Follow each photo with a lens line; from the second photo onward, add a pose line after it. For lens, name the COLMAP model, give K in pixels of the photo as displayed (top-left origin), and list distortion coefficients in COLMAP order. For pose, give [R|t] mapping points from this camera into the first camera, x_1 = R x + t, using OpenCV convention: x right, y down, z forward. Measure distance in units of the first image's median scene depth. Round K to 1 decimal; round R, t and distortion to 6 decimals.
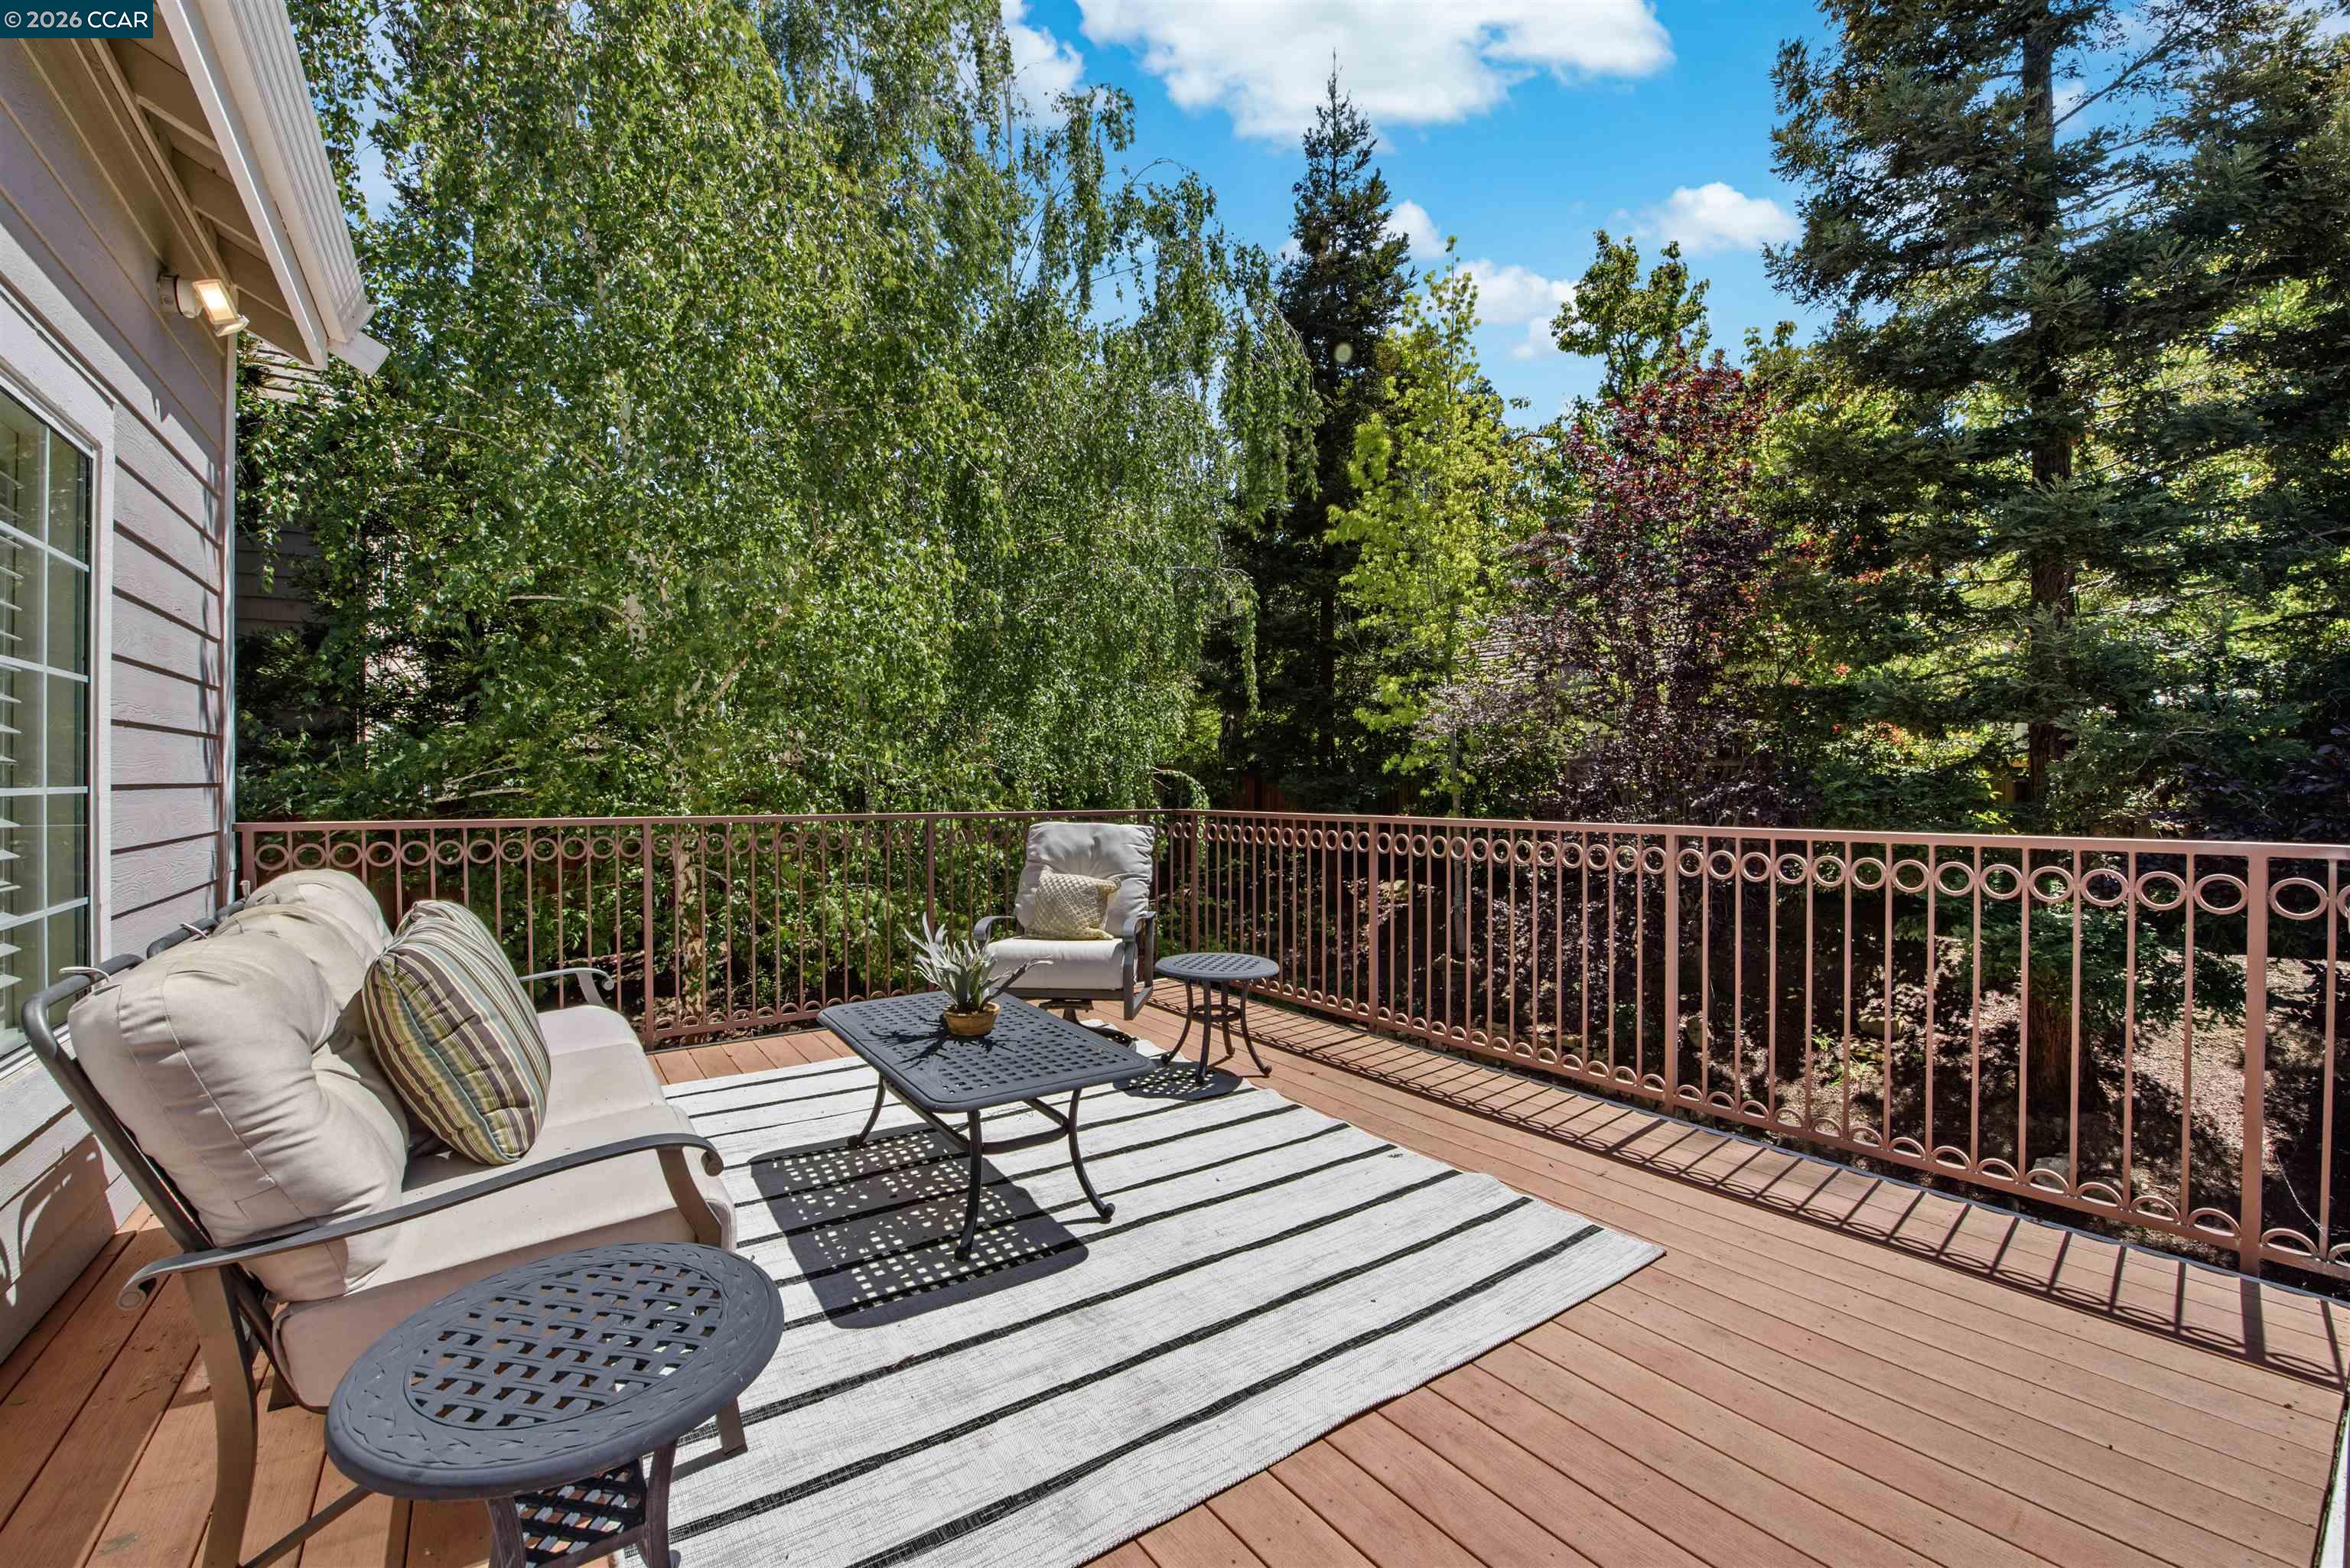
lens RADIAL K [[939.8, 0, 1172.4], [0, 939.8, 787.2], [0, 0, 1]] dist [-0.011132, -0.003054]
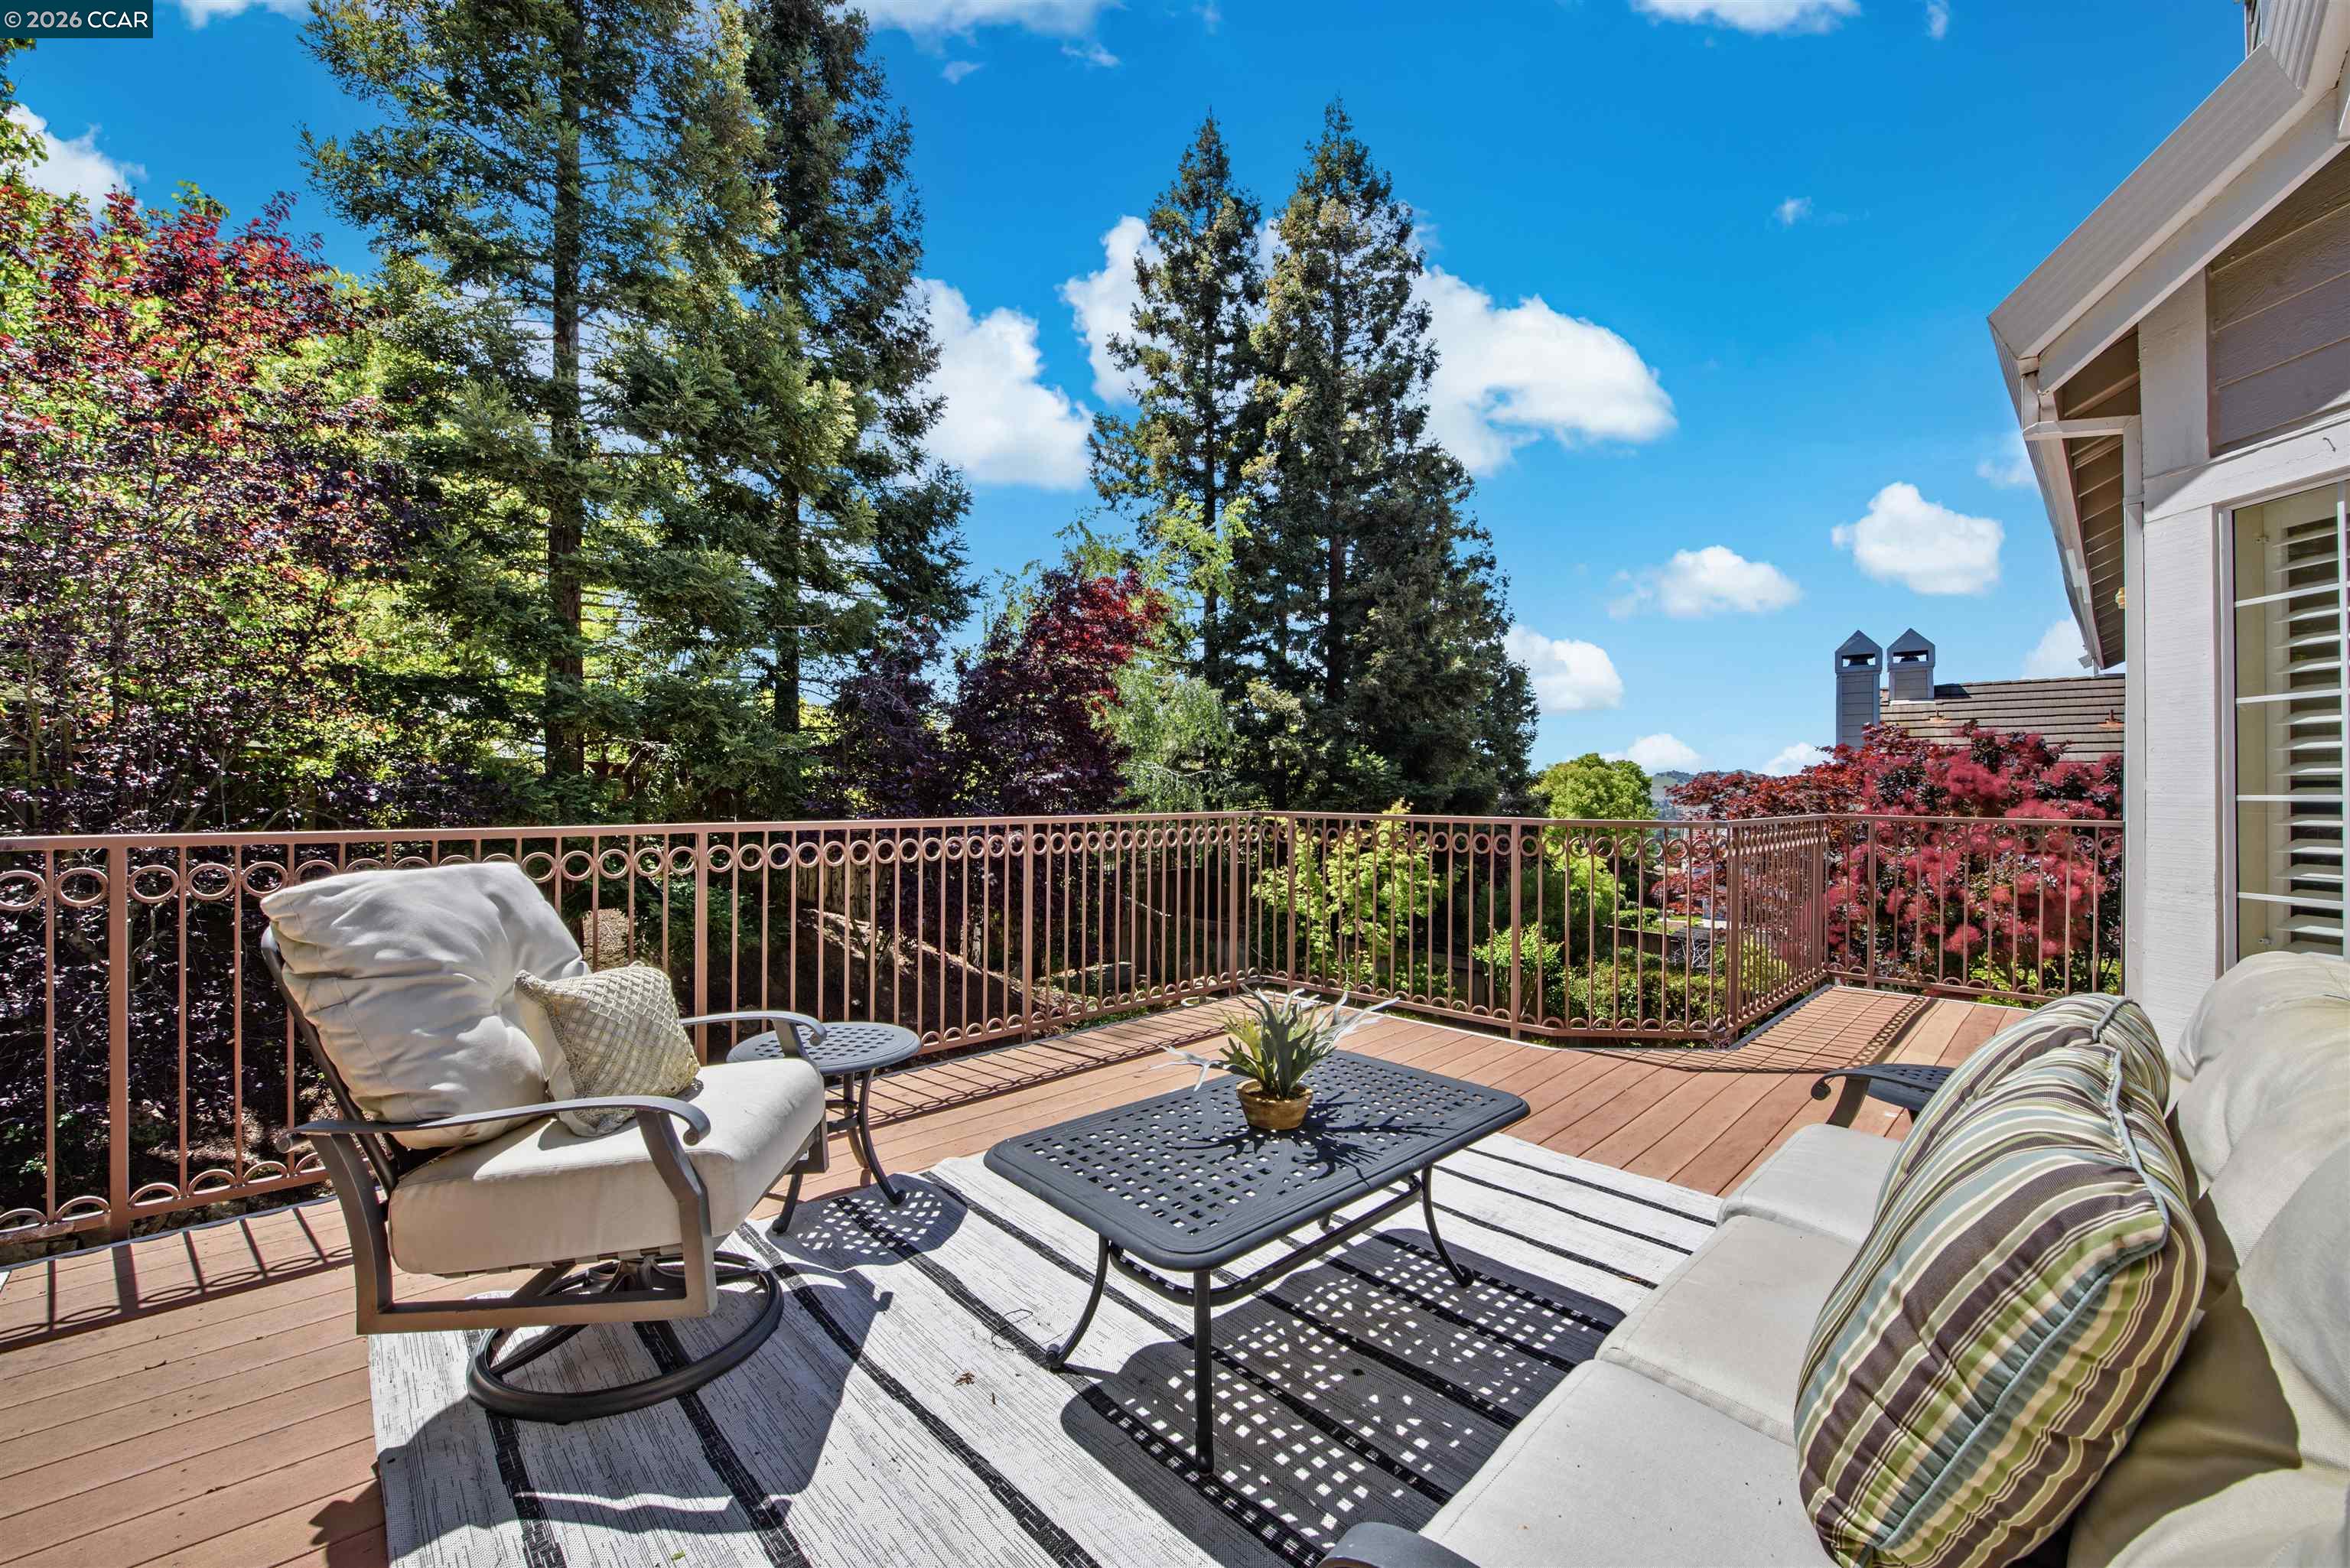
lens RADIAL K [[939.8, 0, 1172.7], [0, 939.8, 779.6], [0, 0, 1]] dist [-0.011132, -0.003054]
pose [[-0.152066, 0.006296, 0.988350, -0.908215], [-0.008019, 0.999939, -0.007604, -0.001892], [-0.988338, -0.009082, -0.152006, 1.164224]]
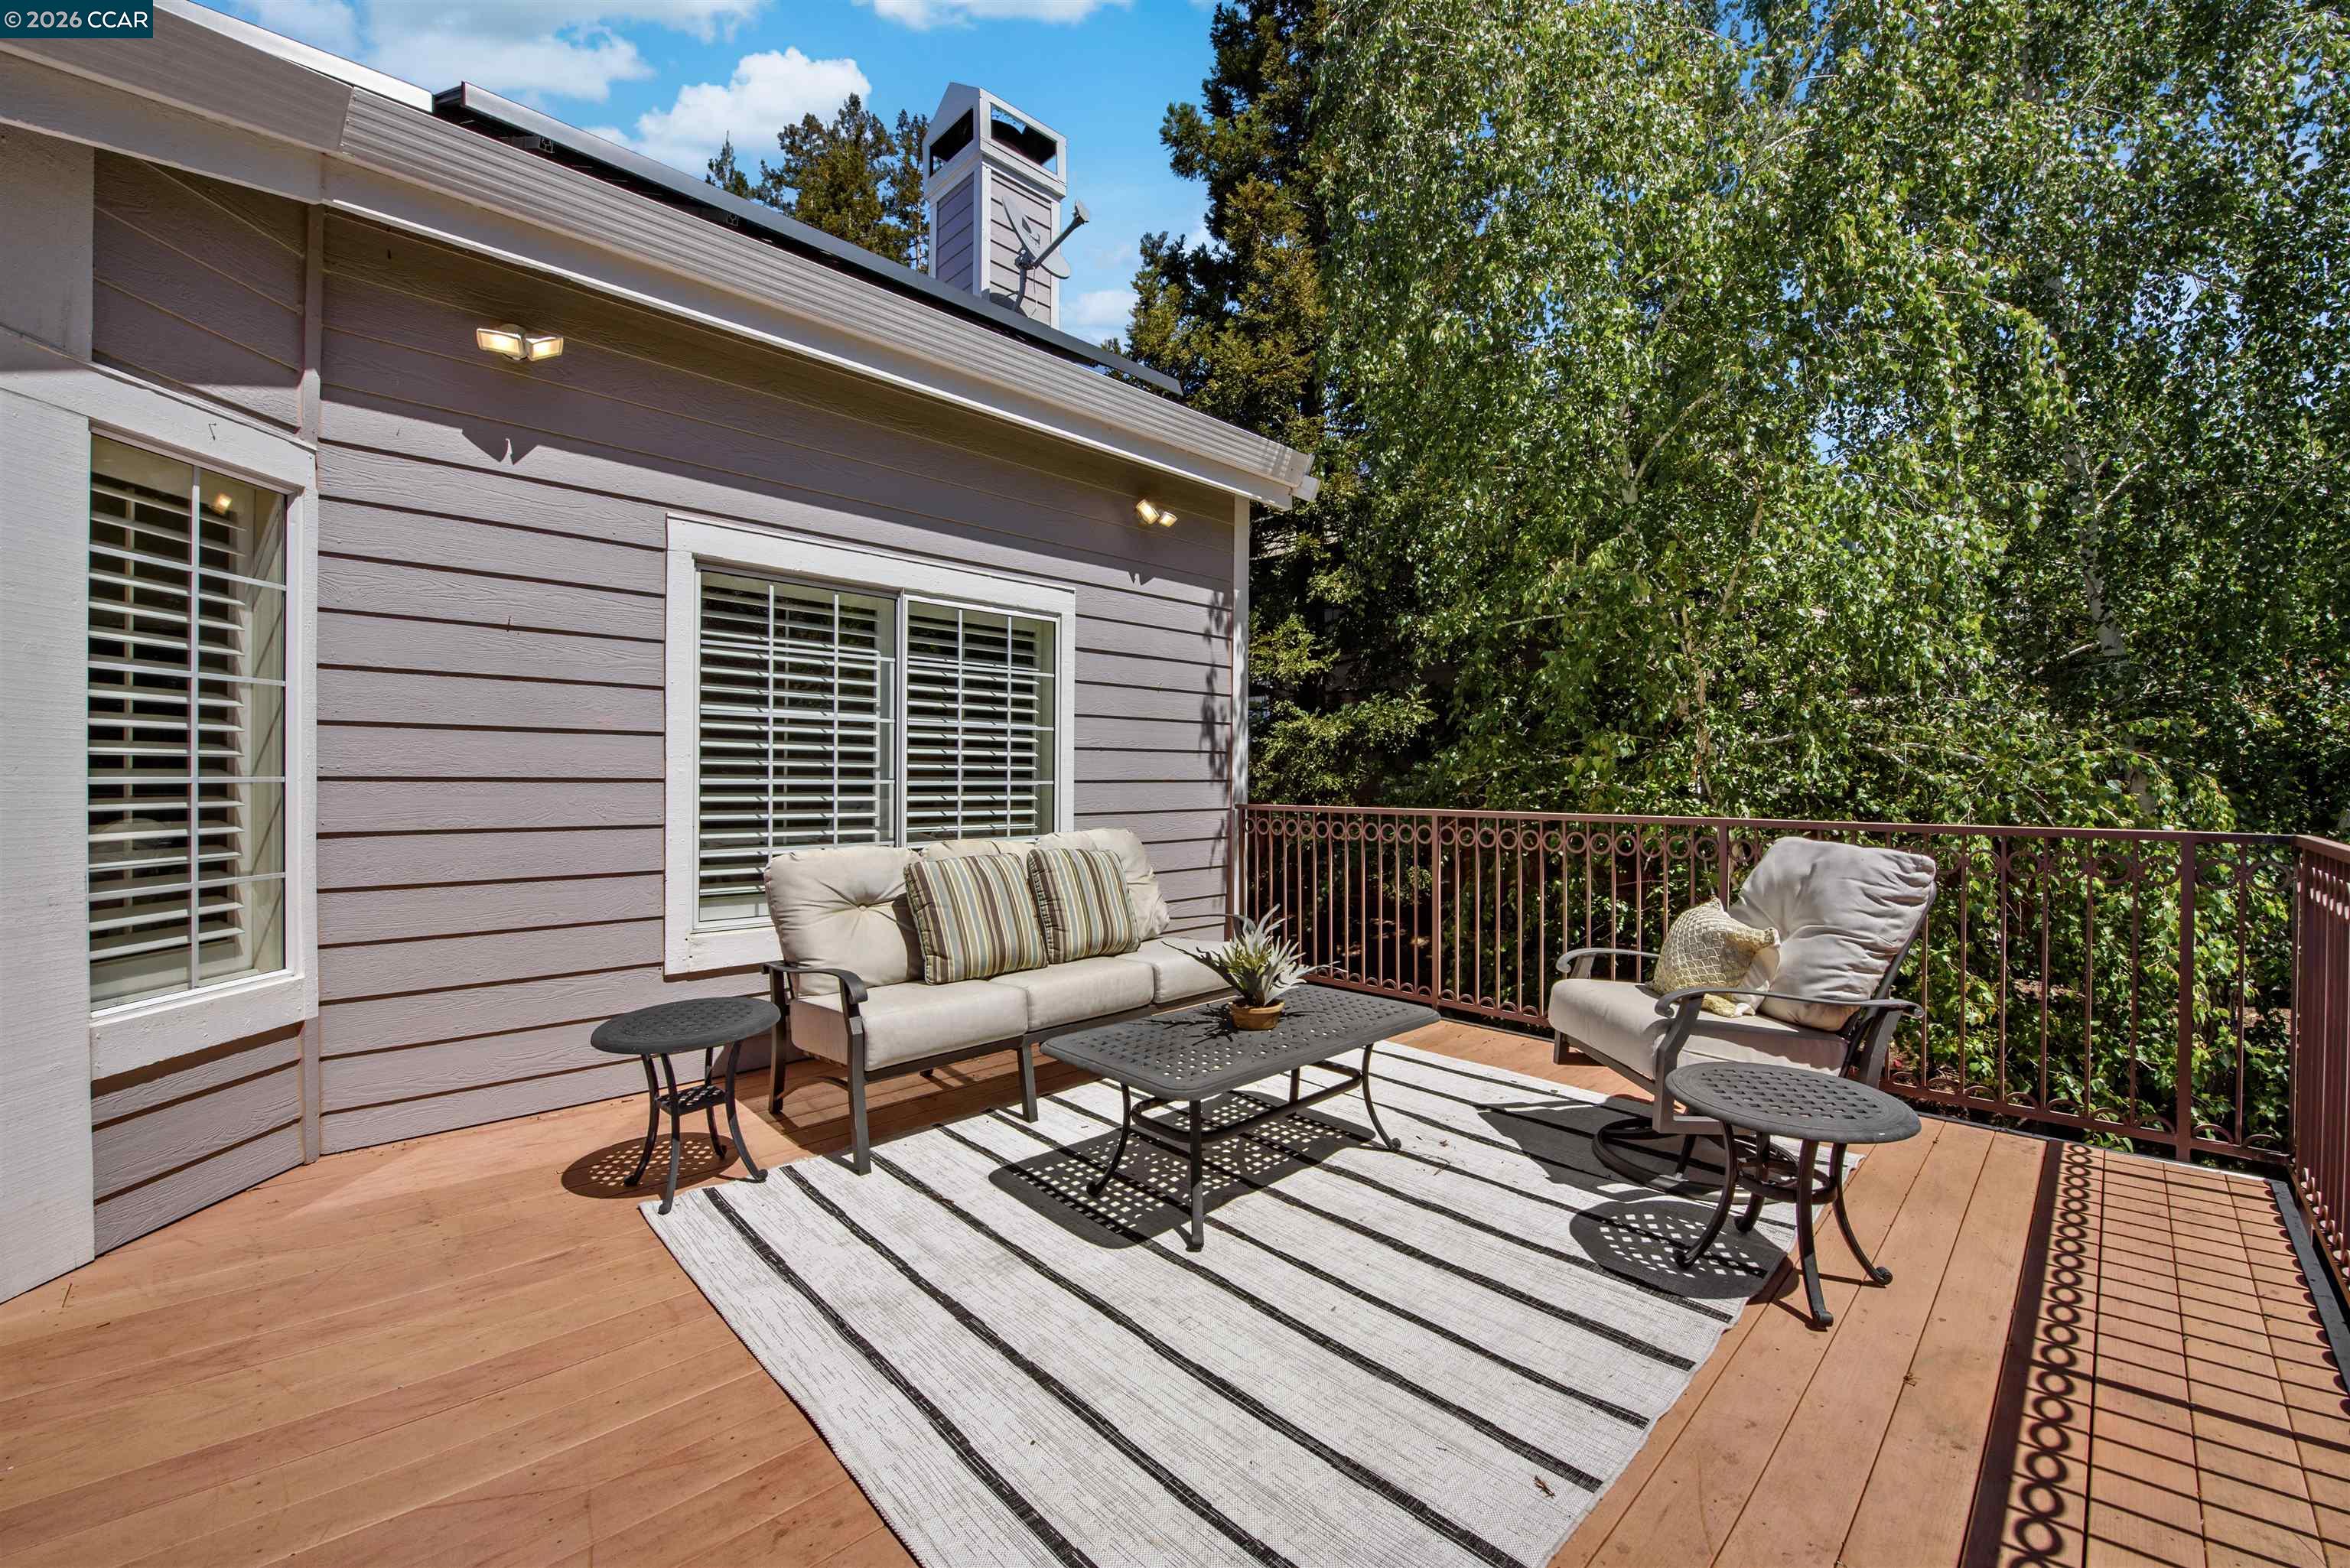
lens RADIAL K [[939.8, 0, 1180.7], [0, 939.8, 781.4], [0, 0, 1]] dist [-0.011132, -0.003054]
pose [[0.158521, 0.002000, -0.987354, 0.745541], [-0.001961, 0.999997, 0.001711, -0.002631], [0.987354, 0.001665, 0.158525, 0.742824]]
